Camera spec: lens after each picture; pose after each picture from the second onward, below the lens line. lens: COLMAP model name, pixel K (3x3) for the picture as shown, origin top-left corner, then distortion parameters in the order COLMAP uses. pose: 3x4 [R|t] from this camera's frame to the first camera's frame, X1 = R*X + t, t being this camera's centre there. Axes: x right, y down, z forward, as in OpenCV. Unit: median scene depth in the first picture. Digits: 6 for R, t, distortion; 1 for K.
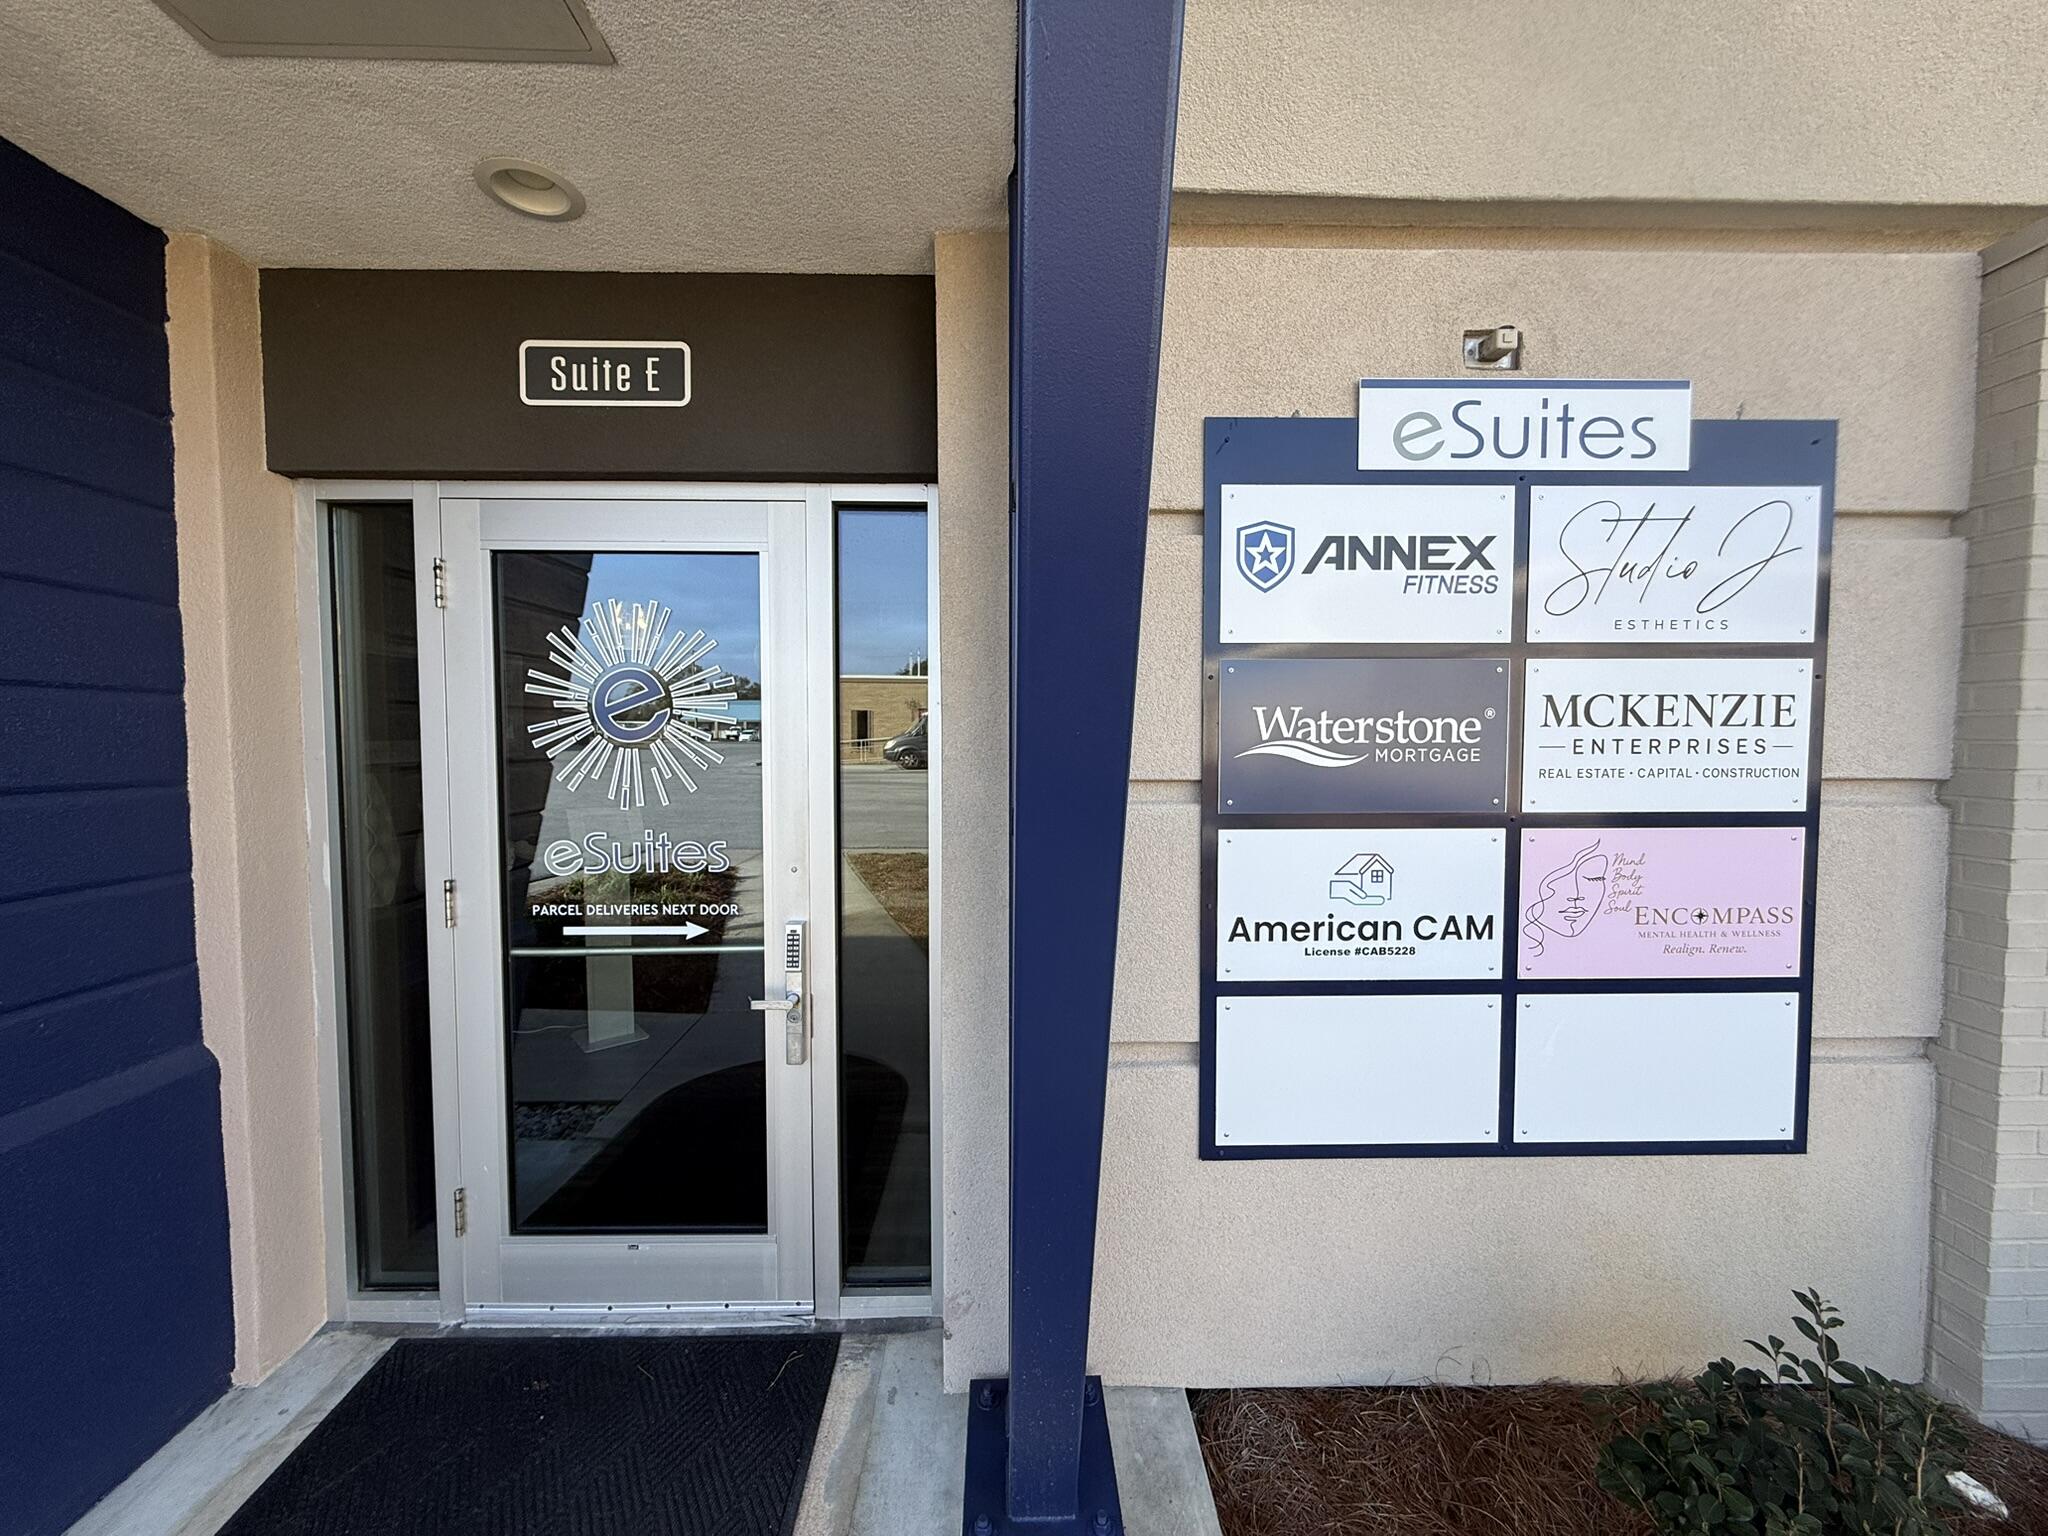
lens RADIAL K [[809.8, 0, 1019.4], [0, 809.8, 772.5], [0, 0, 1]] dist [-0.003611, 0.000156]
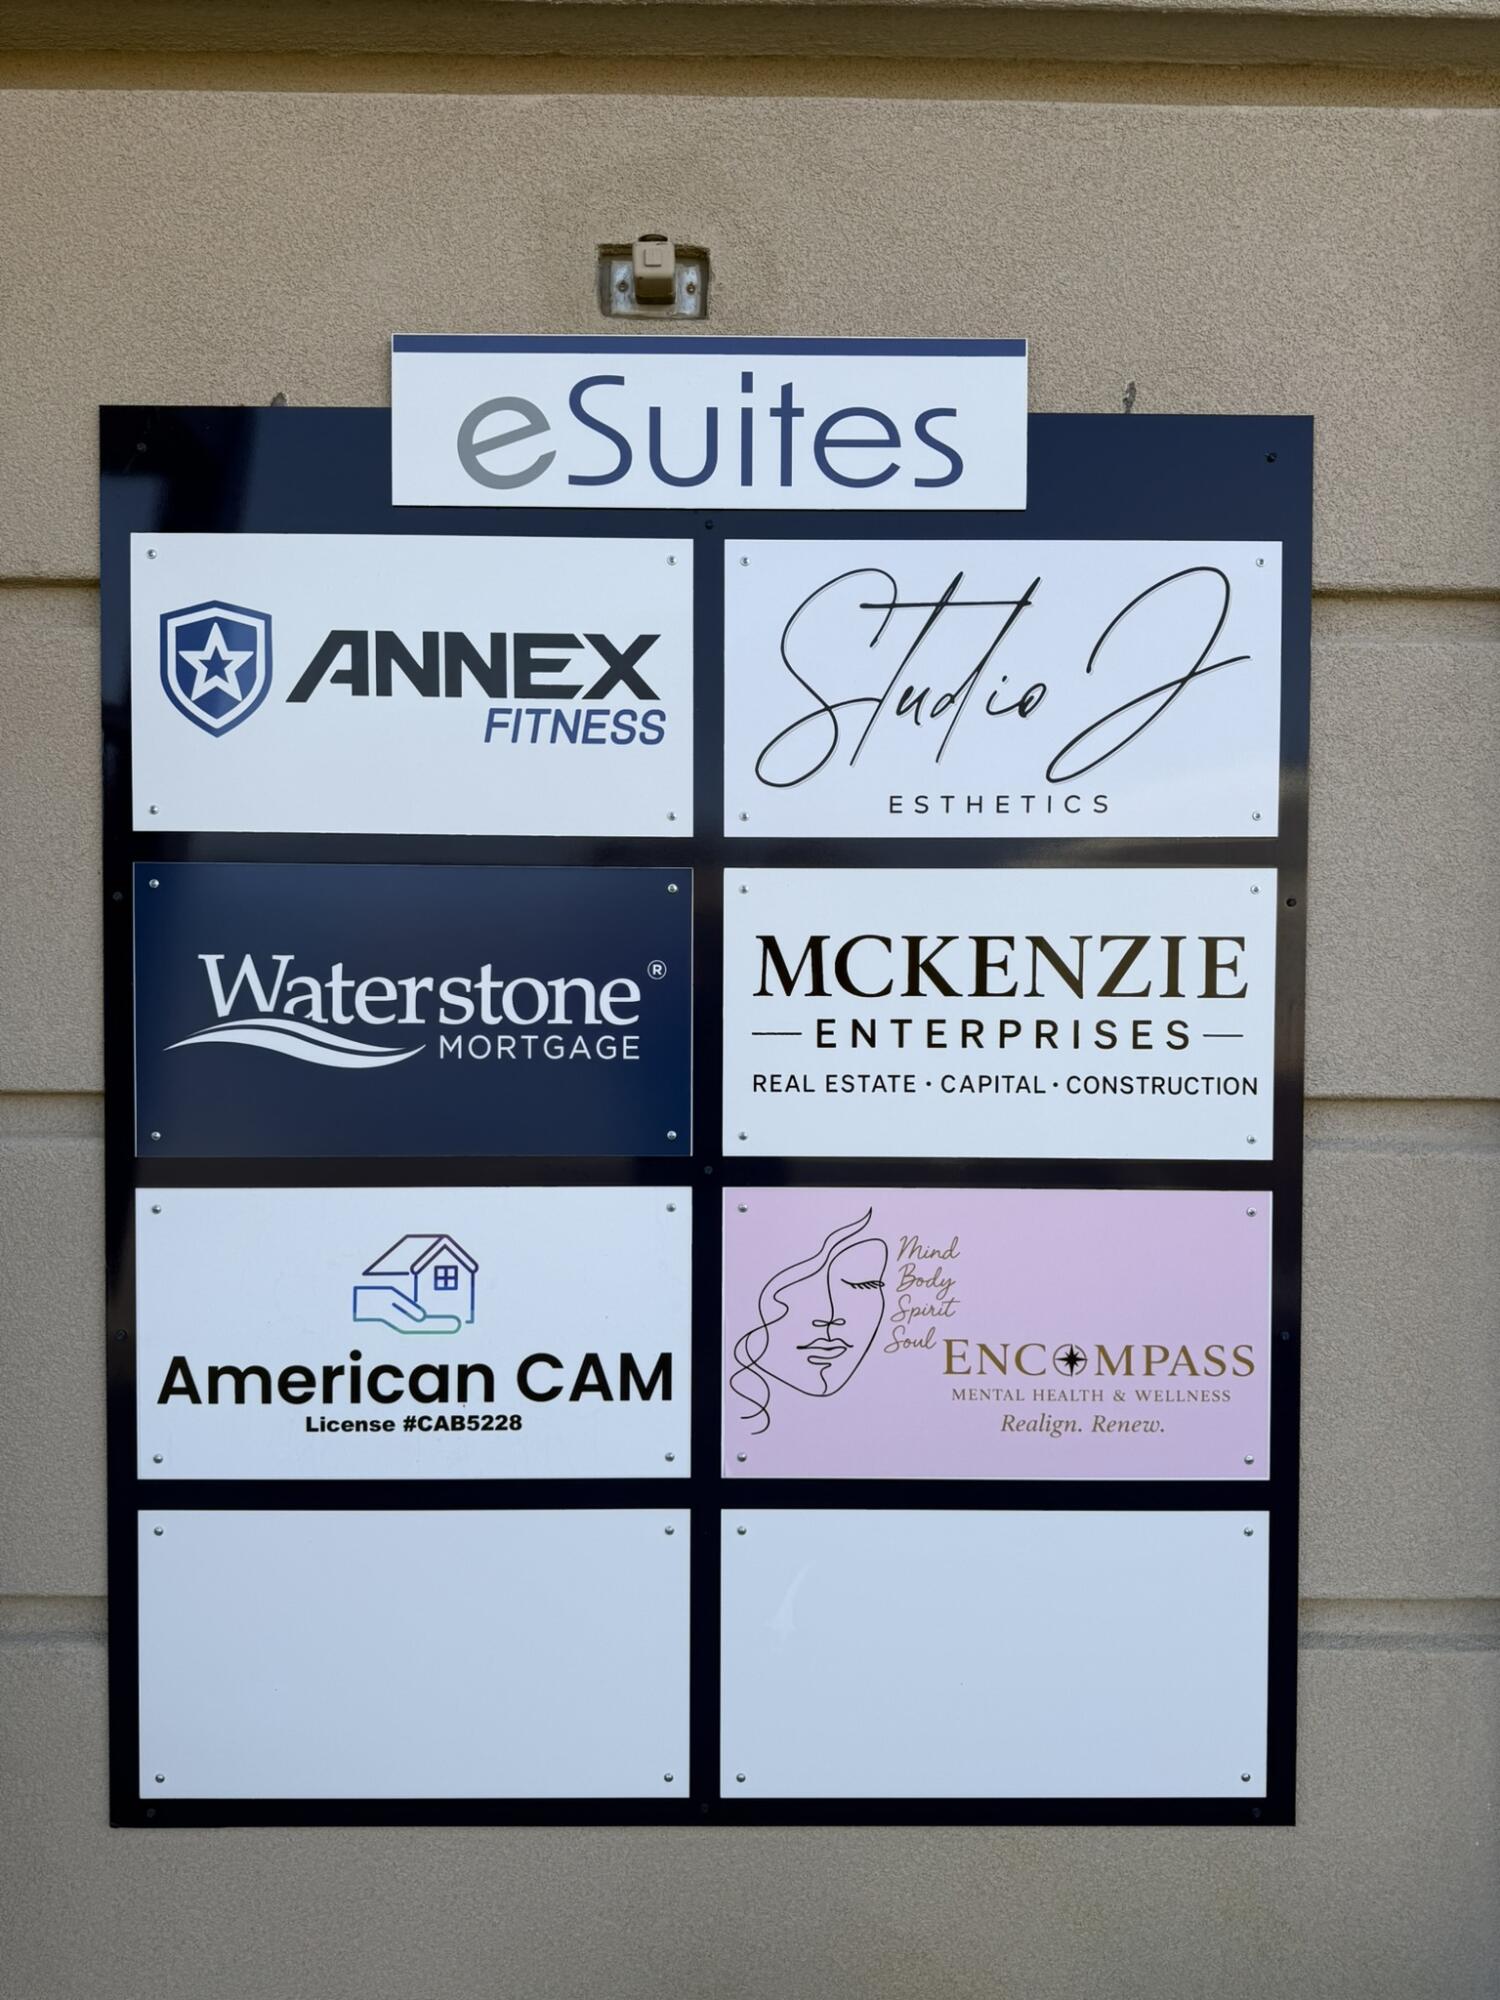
lens RADIAL K [[1397.2, 0, 728.3], [0, 1397.2, 1040.5], [0, 0, 1]] dist [0.048912, -0.061088]
pose [[0.999980, 0.006390, -0.000118, 0.619849], [-0.006391, 0.999720, -0.022786, -0.006324], [-0.000028, 0.022786, 0.999740, 0.087951]]
